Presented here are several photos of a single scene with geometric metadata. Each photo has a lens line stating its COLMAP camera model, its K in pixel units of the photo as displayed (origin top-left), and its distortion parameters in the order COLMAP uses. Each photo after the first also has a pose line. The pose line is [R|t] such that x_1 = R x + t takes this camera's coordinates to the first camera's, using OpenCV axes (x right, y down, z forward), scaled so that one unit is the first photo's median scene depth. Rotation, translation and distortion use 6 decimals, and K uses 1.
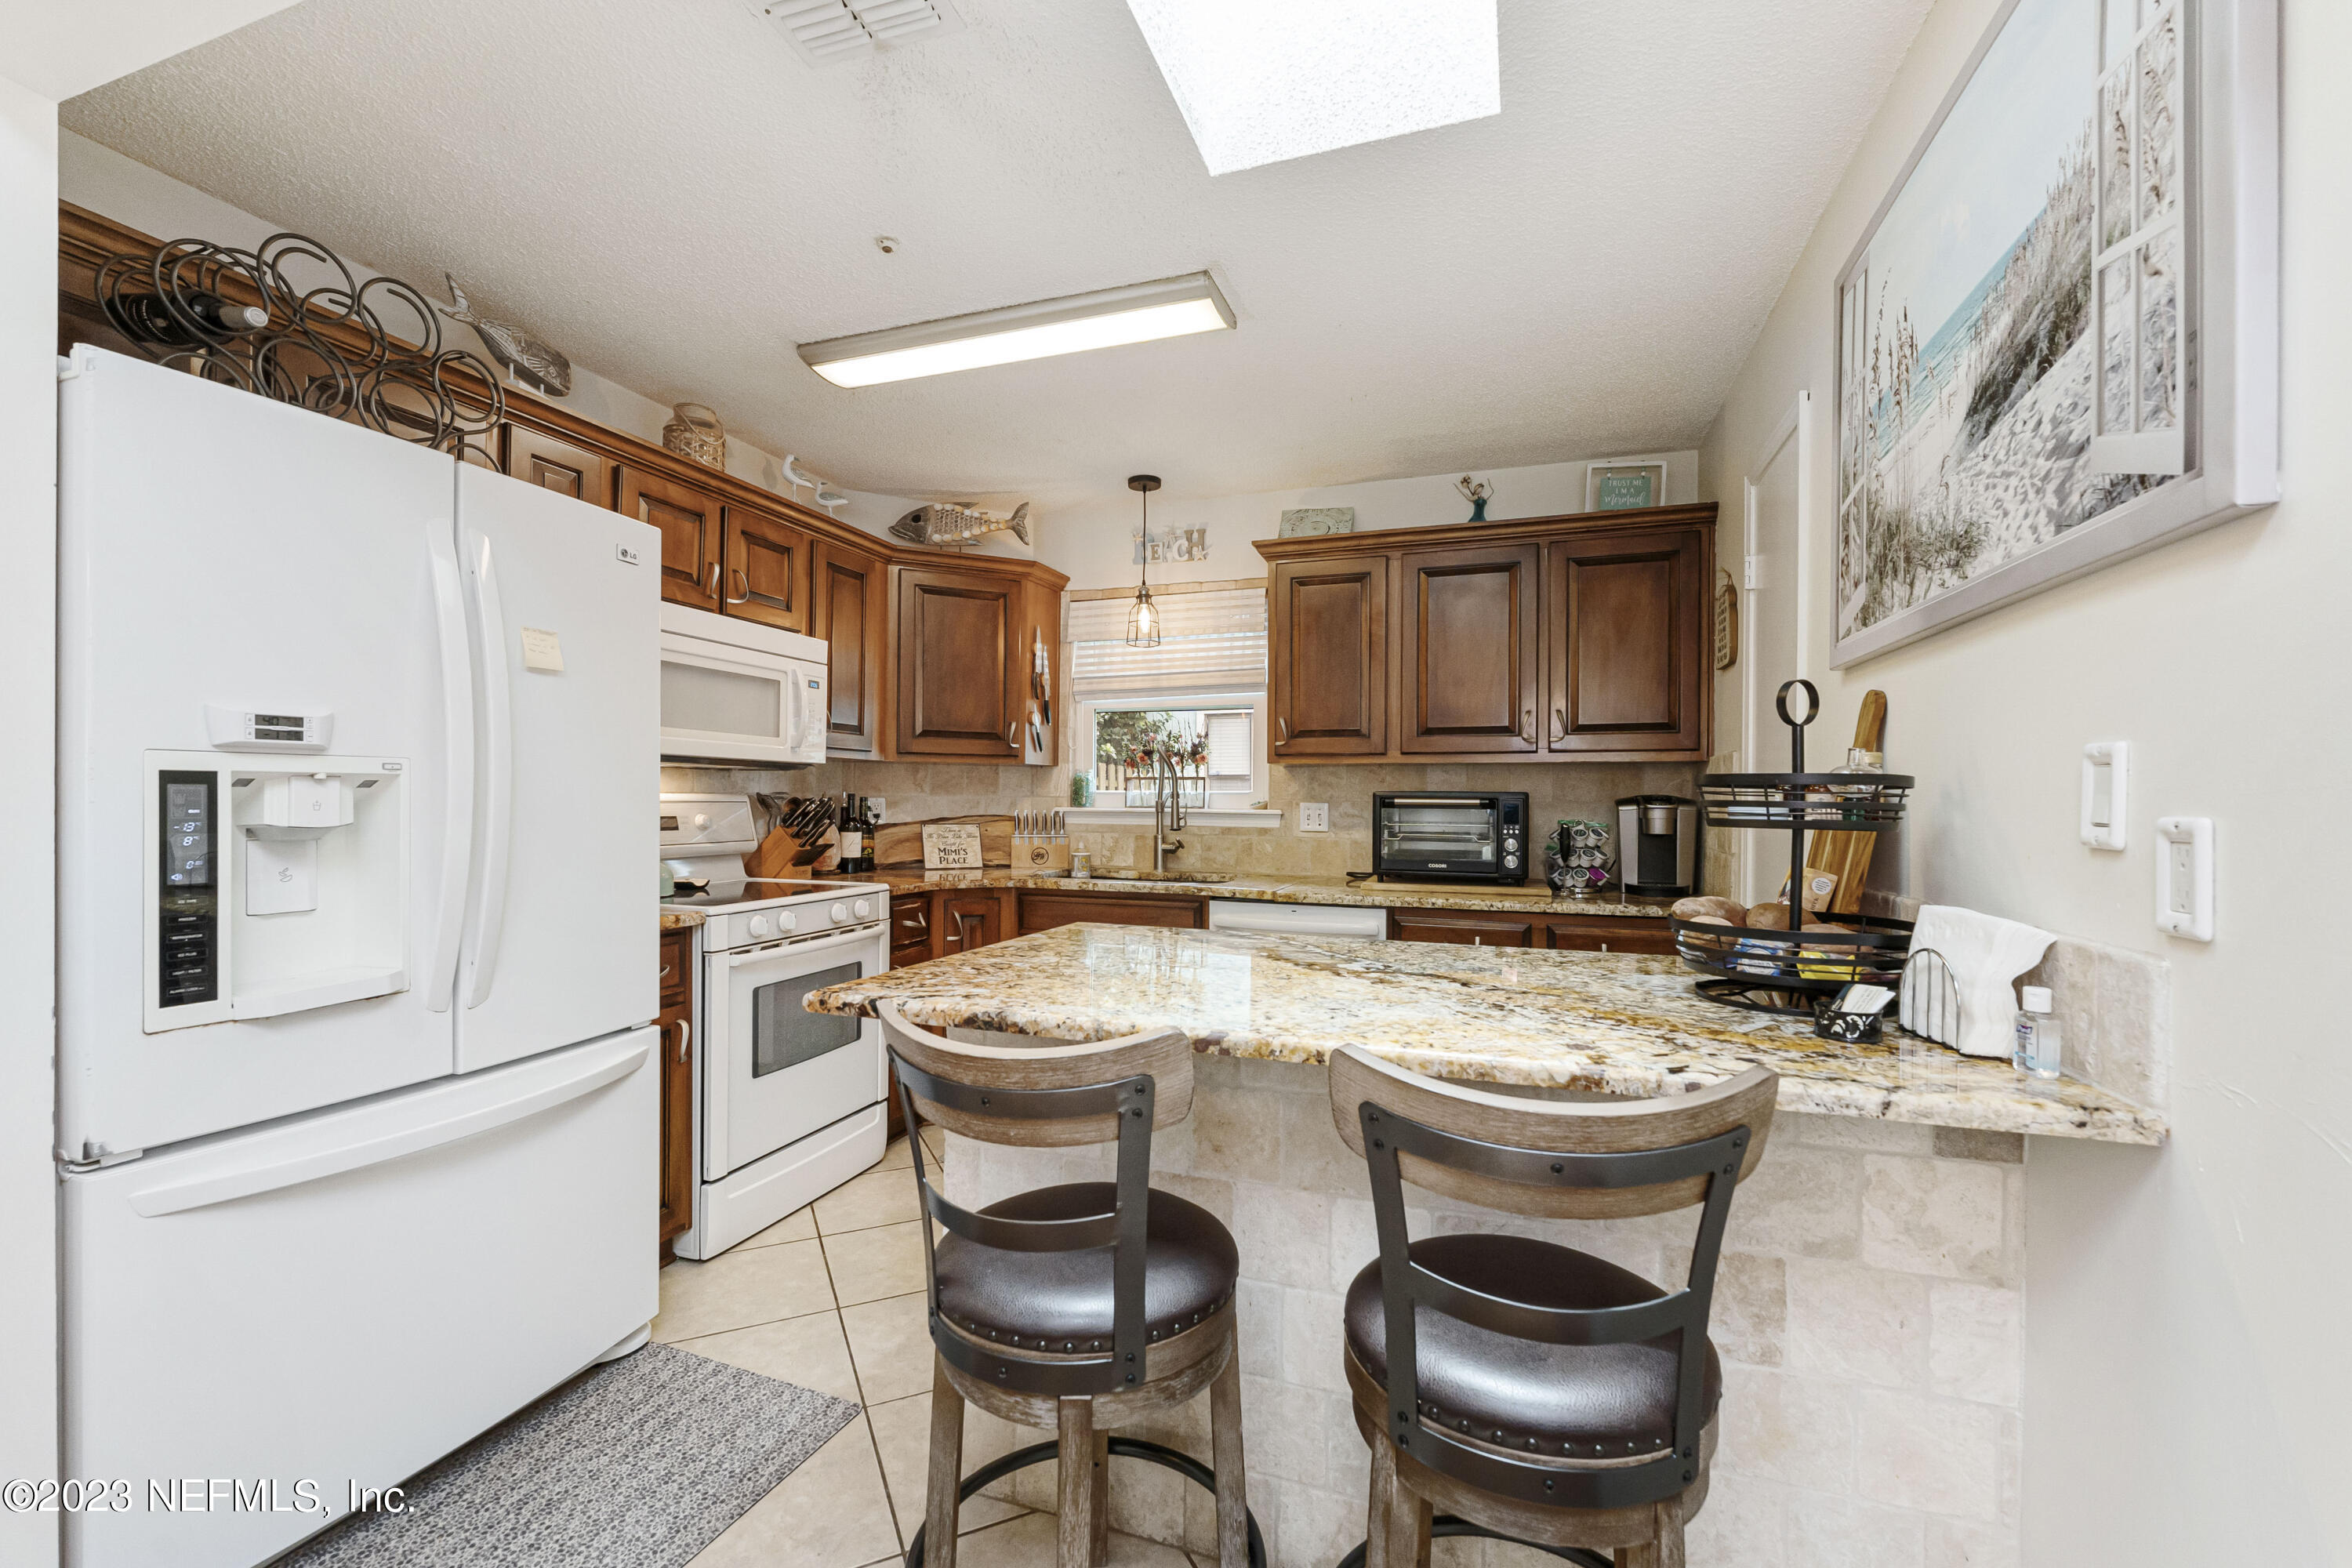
lens RADIAL K [[931.1, 0, 1166.3], [0, 931.1, 803.1], [0, 0, 1]] dist [0.001529, 0.000132]
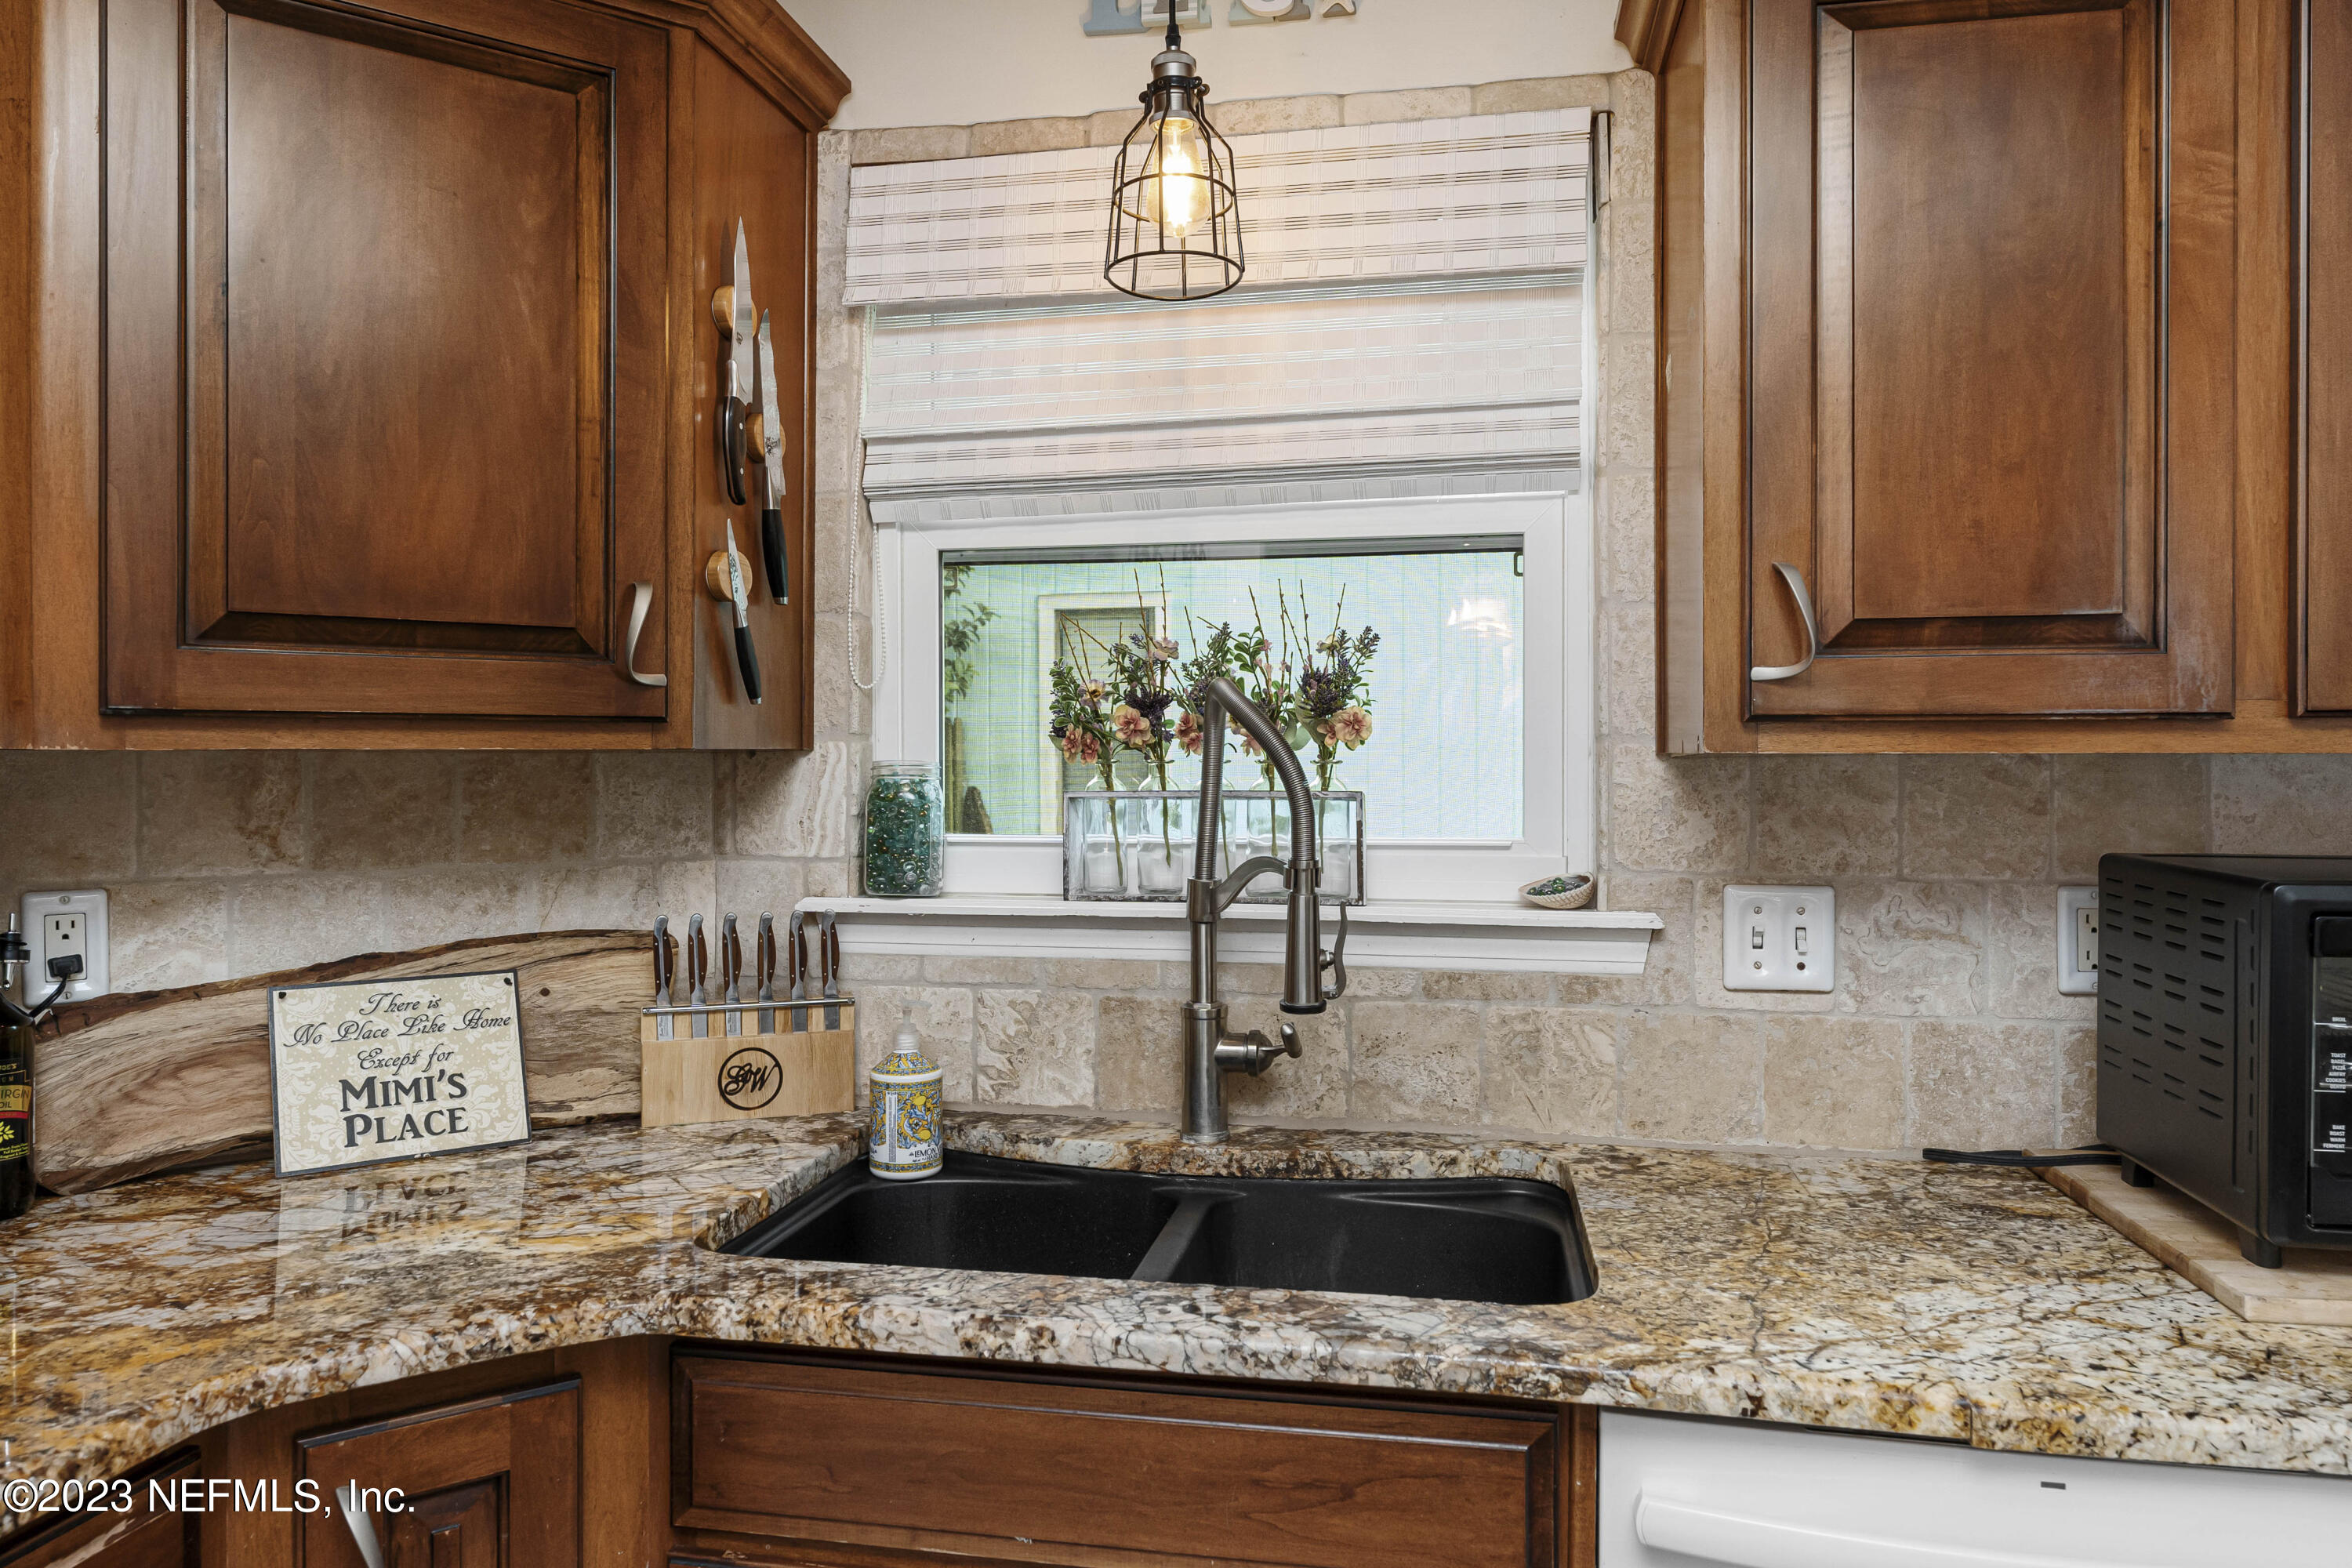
lens RADIAL K [[1561.9, 0, 1172.2], [0, 1561.9, 753.6], [0, 0, 1]] dist [-0.001050, 0.001746]
pose [[0.988082, -0.008404, 0.153696, -0.085330], [0.008701, 0.999961, -0.001259, -0.038602], [-0.153679, 0.002581, 0.988117, 0.542177]]
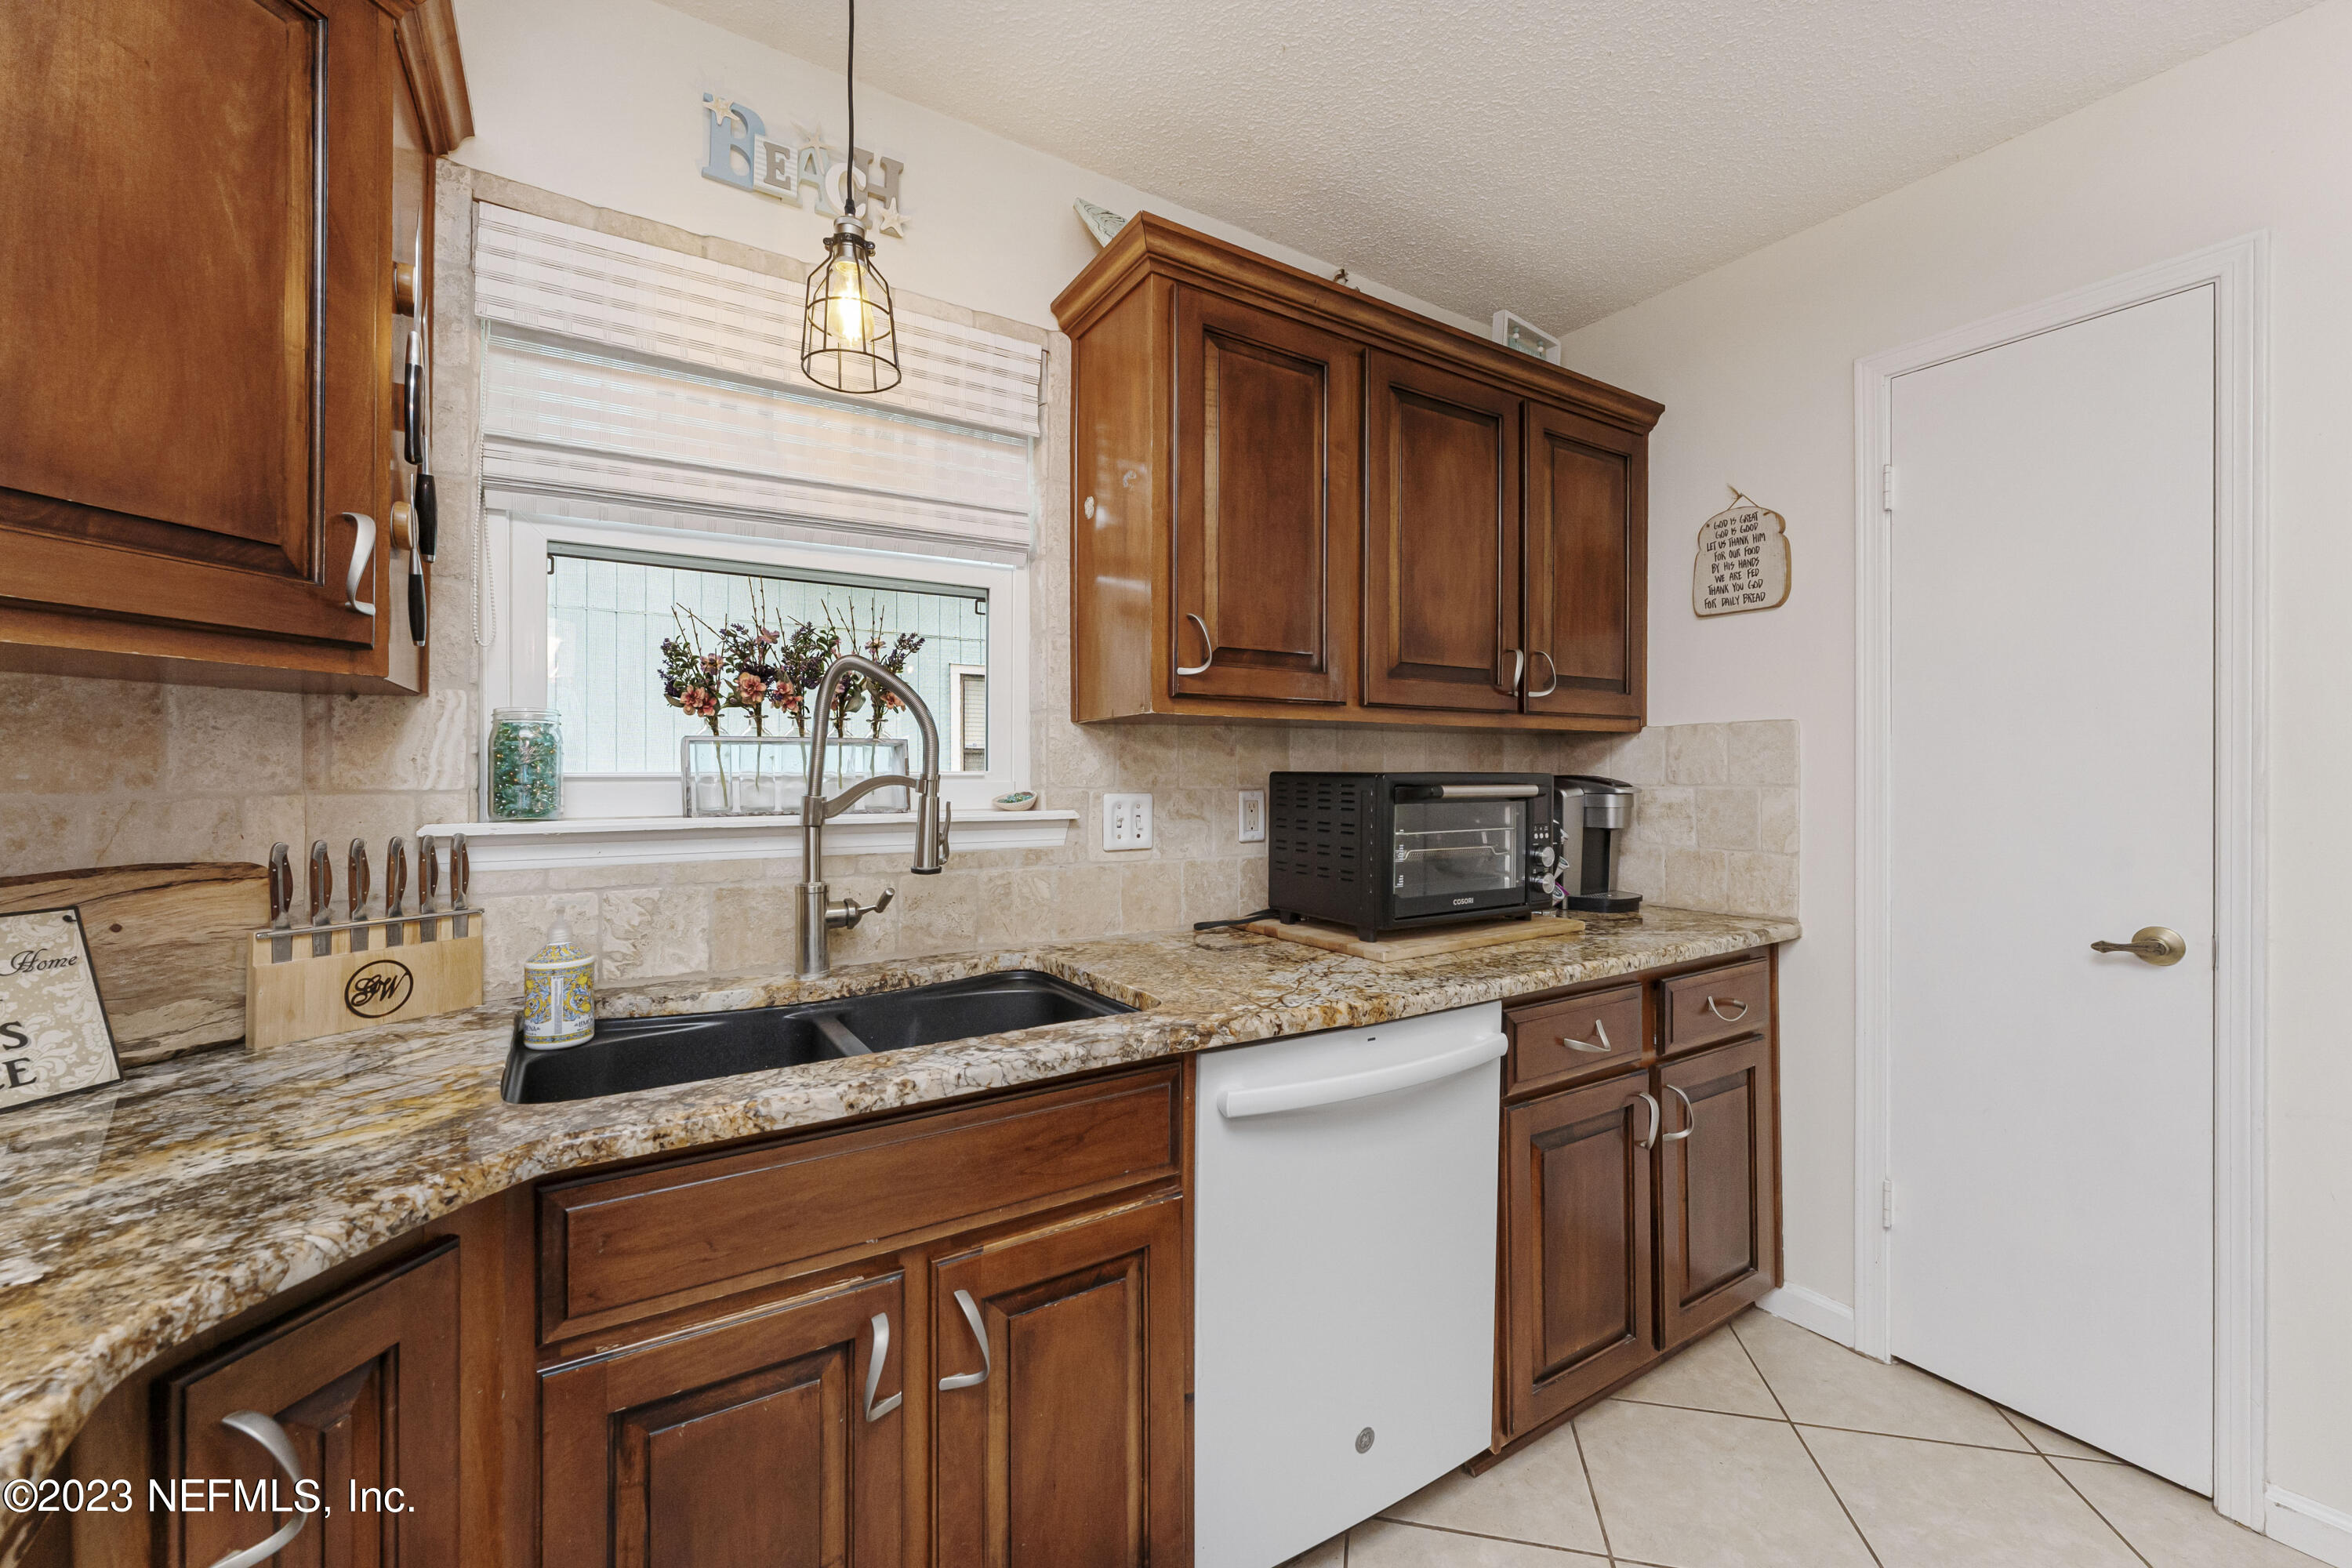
lens RADIAL K [[943.5, 0, 1178.3], [0, 943.5, 769.0], [0, 0, 1]] dist [-0.000570, -0.000108]
pose [[0.612476, -0.004176, 0.790478, -0.225433], [0.006240, 0.999980, 0.000449, -0.013428], [-0.790465, 0.004658, 0.612490, 0.626564]]
